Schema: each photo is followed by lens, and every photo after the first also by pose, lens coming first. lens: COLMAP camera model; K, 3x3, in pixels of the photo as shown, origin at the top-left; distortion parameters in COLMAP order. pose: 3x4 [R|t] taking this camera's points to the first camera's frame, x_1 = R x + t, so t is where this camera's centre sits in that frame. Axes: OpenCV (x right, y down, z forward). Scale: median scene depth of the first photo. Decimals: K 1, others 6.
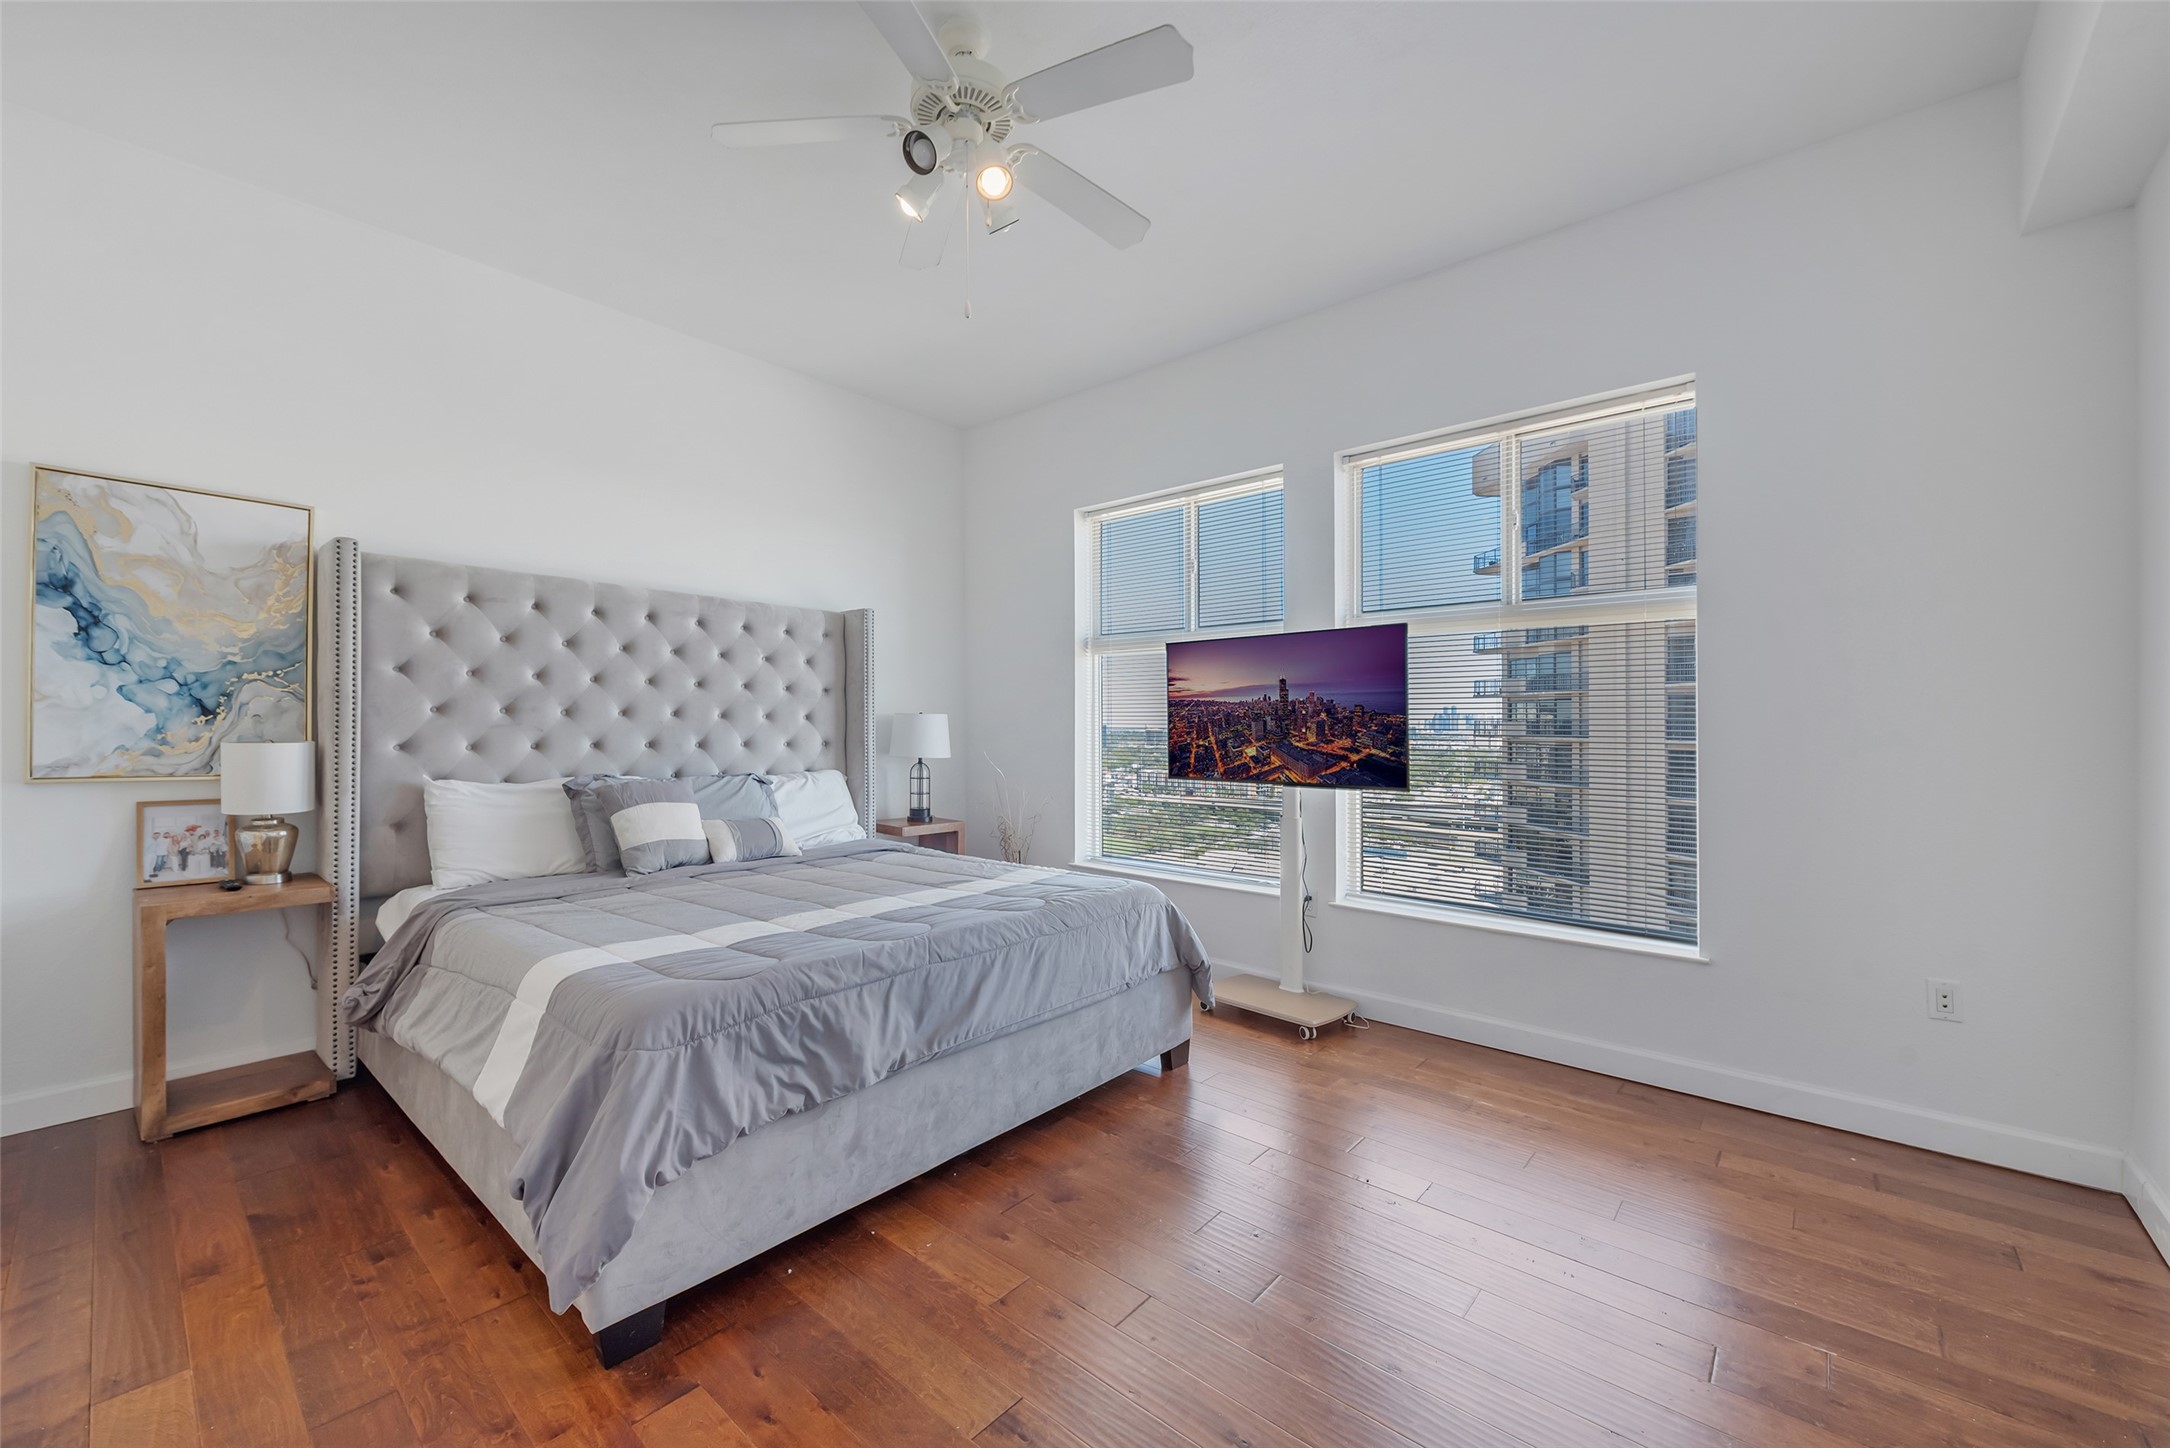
lens RADIAL K [[845.5, 0, 1086.8], [0, 845.5, 726.0], [0, 0, 1]] dist [-0.000638, -0.001611]
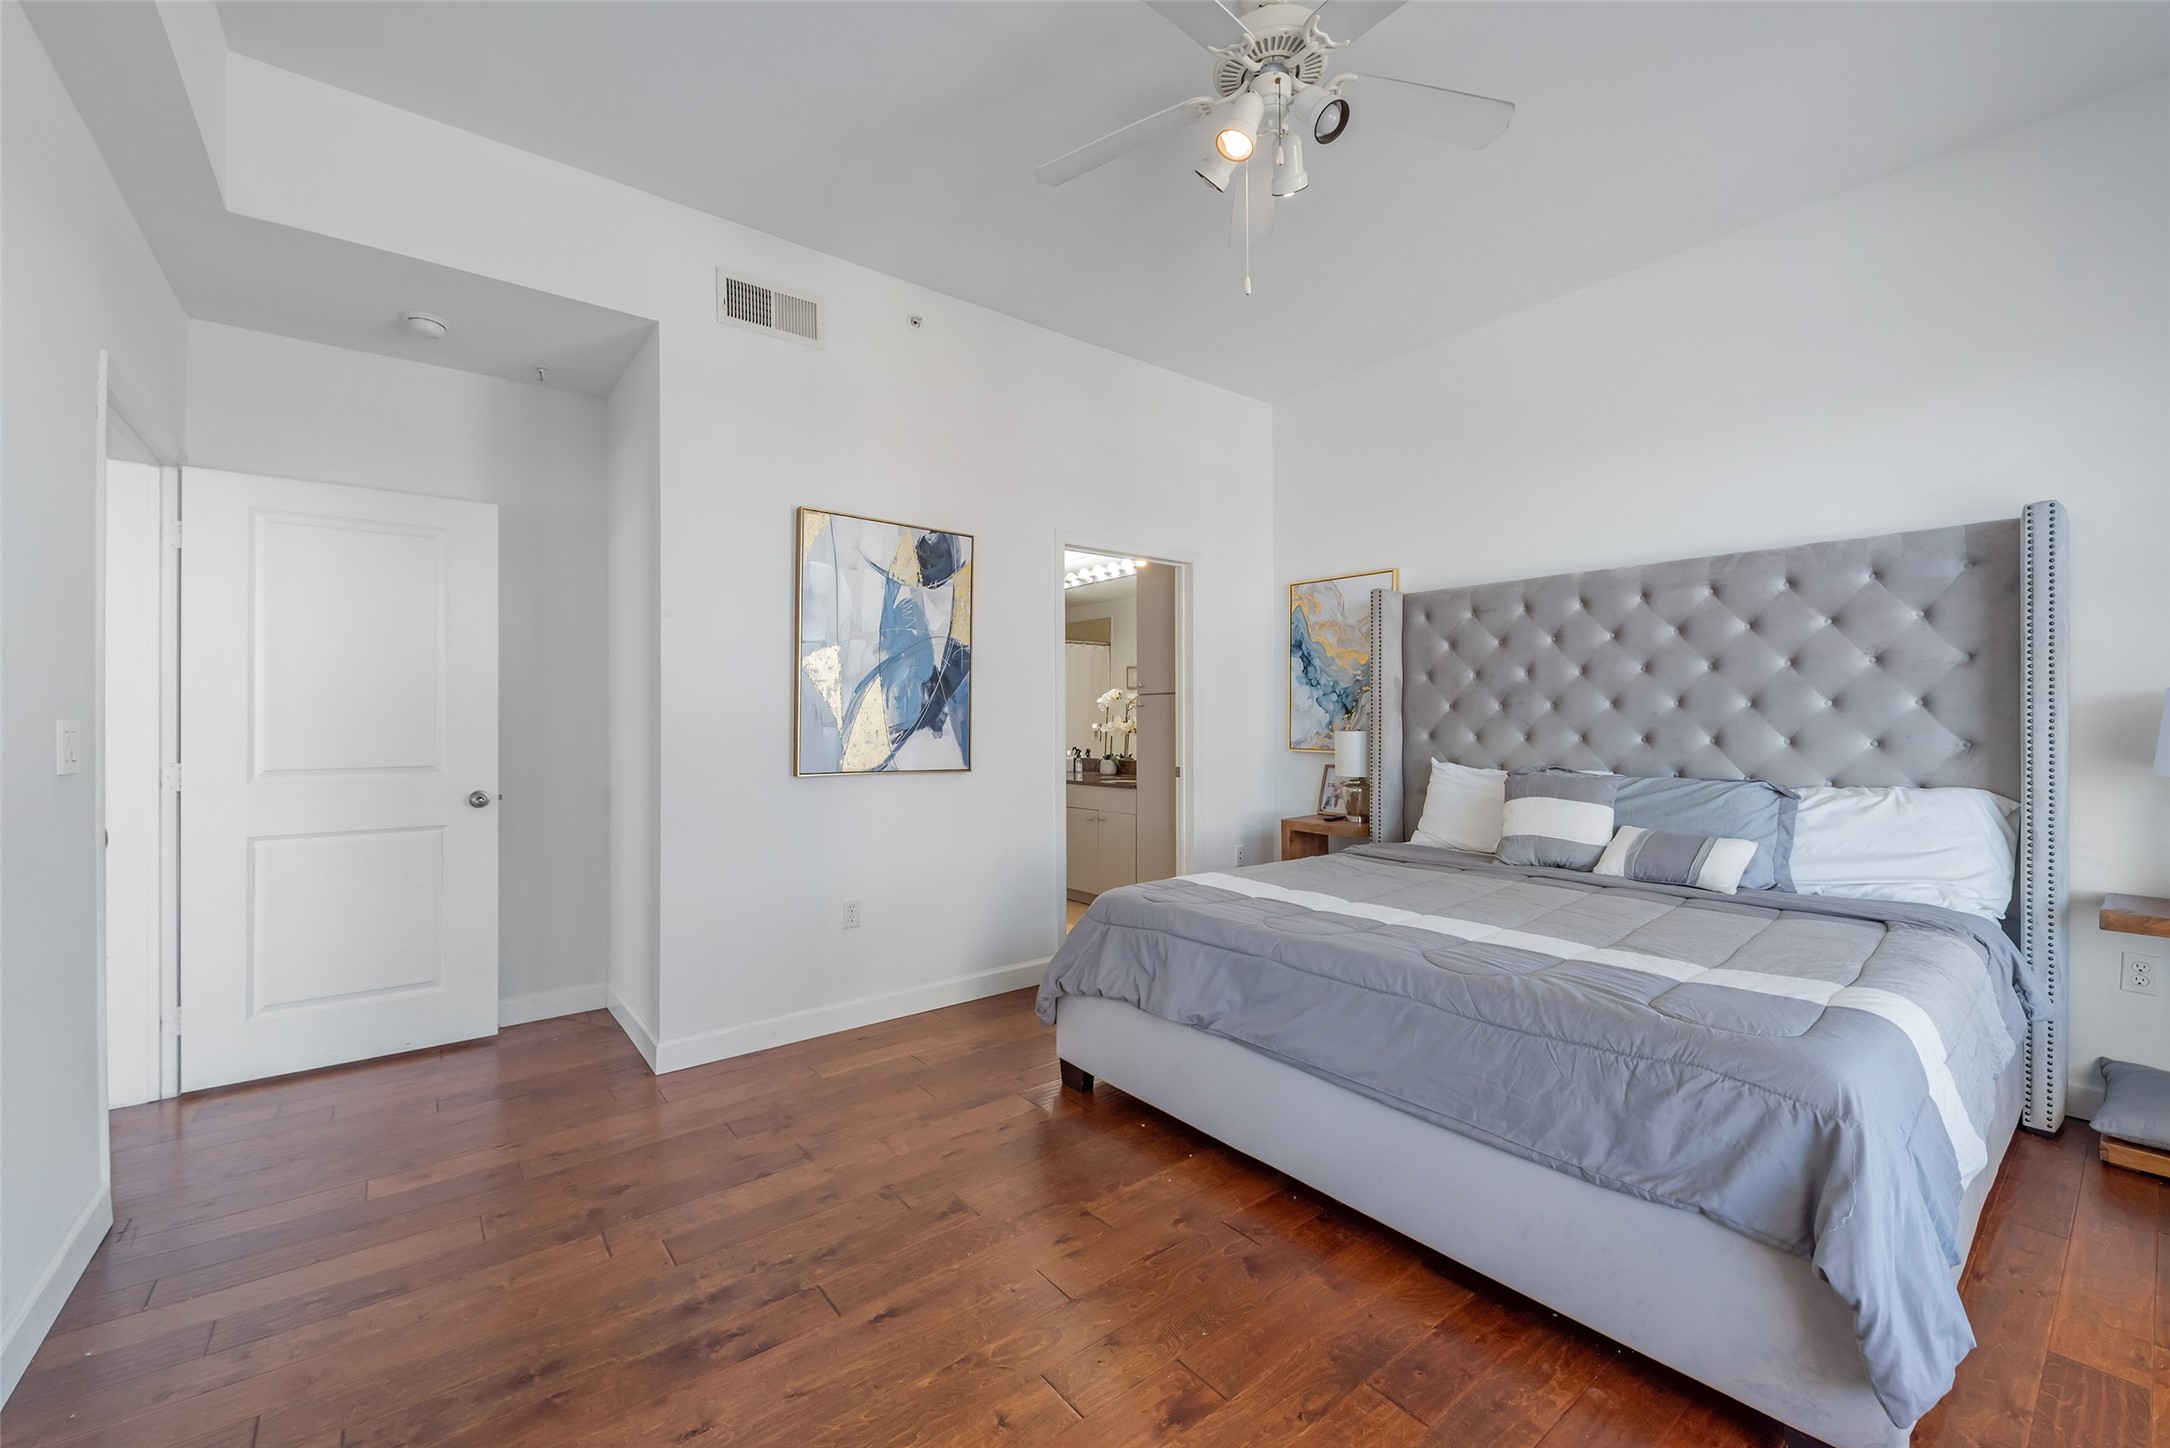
lens RADIAL K [[845.5, 0, 1033.3], [0, 845.5, 727.0], [0, 0, 1]] dist [-0.000638, -0.001611]
pose [[-0.221474, 0.002132, -0.975164, 0.682570], [0.002726, 0.999995, 0.001567, 0.008622], [0.975163, -0.002312, -0.221478, 0.776617]]
